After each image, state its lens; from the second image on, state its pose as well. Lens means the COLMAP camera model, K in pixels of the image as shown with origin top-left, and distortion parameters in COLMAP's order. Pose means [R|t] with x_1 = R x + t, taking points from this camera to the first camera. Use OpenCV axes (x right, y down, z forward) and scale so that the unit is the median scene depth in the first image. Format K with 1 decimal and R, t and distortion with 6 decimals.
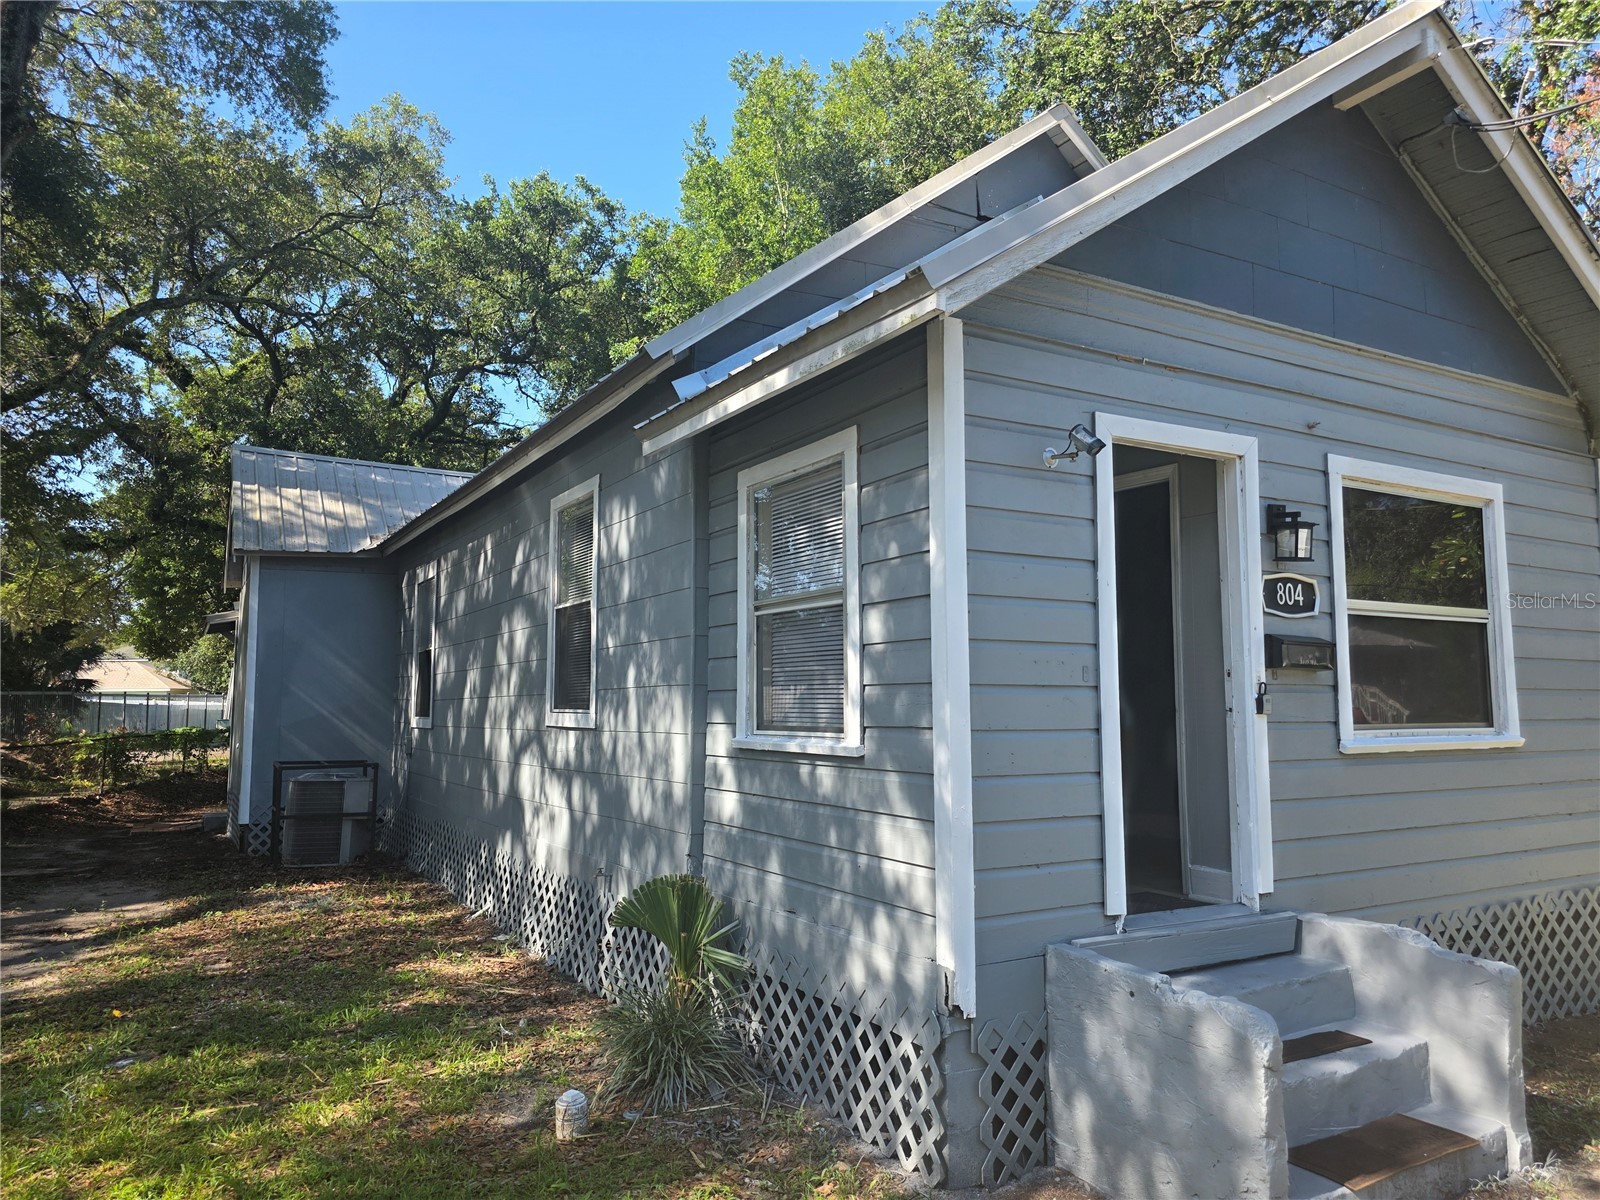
lens RADIAL K [[1067.5, 0, 782.2], [0, 1067.5, 599.0], [0, 0, 1]] dist [0.061934, -0.051019]
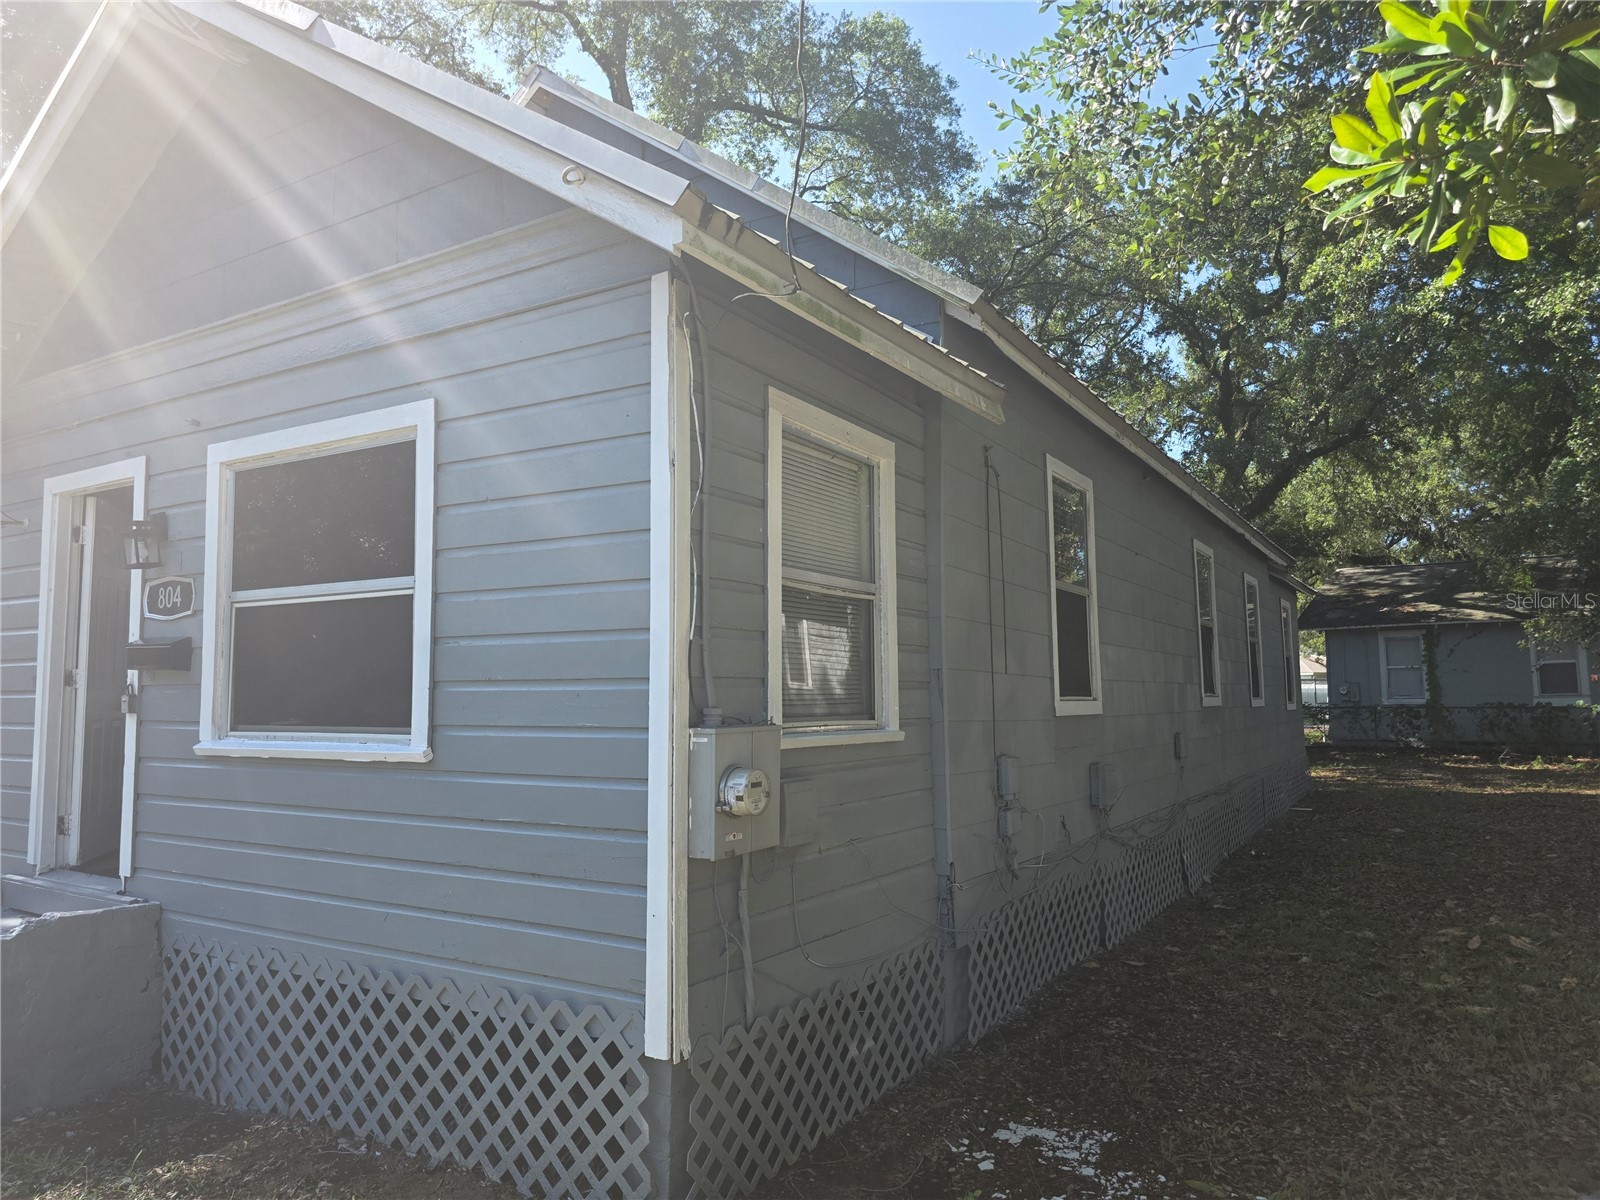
lens RADIAL K [[1067.5, 0, 782.2], [0, 1067.5, 599.0], [0, 0, 1]] dist [0.061934, -0.051019]
pose [[0.477062, -0.070199, -0.876062, 1.595971], [0.092620, 0.995270, -0.029315, 0.078989], [0.873976, -0.067156, 0.481307, 0.977238]]
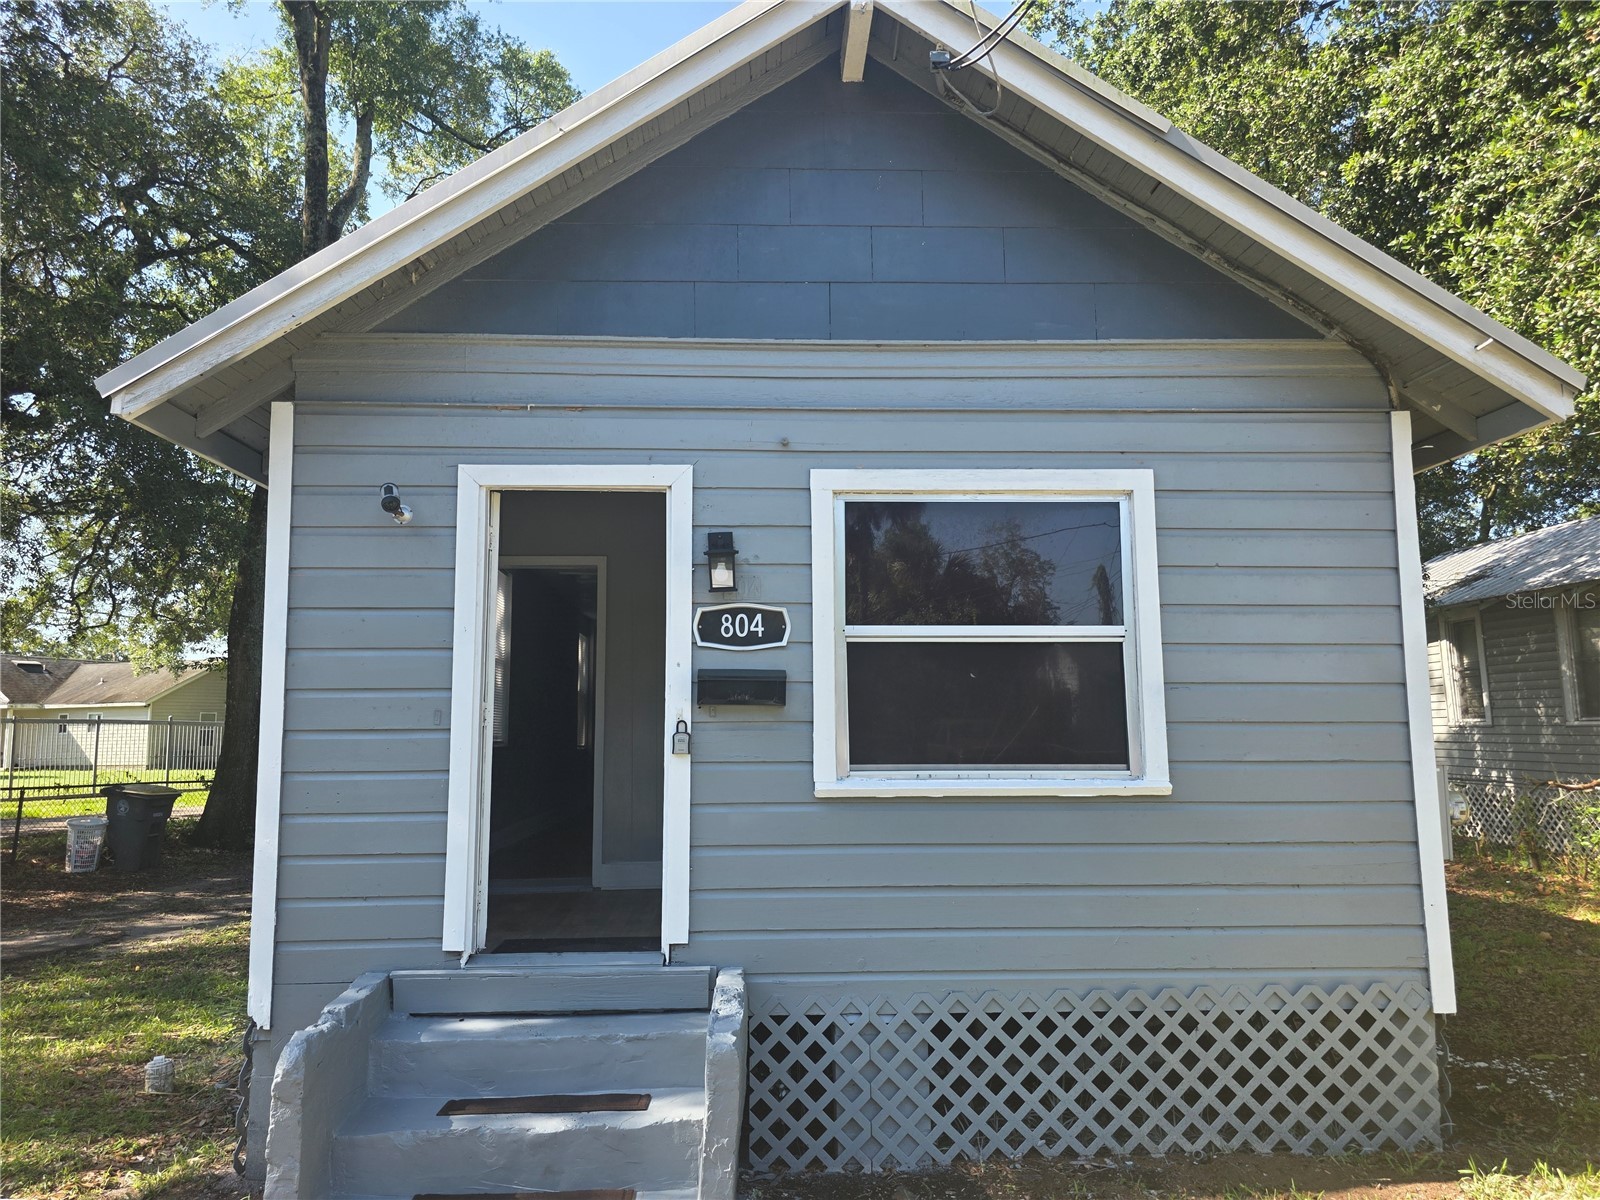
lens RADIAL K [[1067.5, 0, 782.2], [0, 1067.5, 599.0], [0, 0, 1]] dist [0.061934, -0.051019]
pose [[0.889725, -0.055154, -0.453153, 0.892050], [0.047766, 0.998473, -0.027743, 0.000105], [0.453991, 0.003038, 0.891001, 0.182679]]
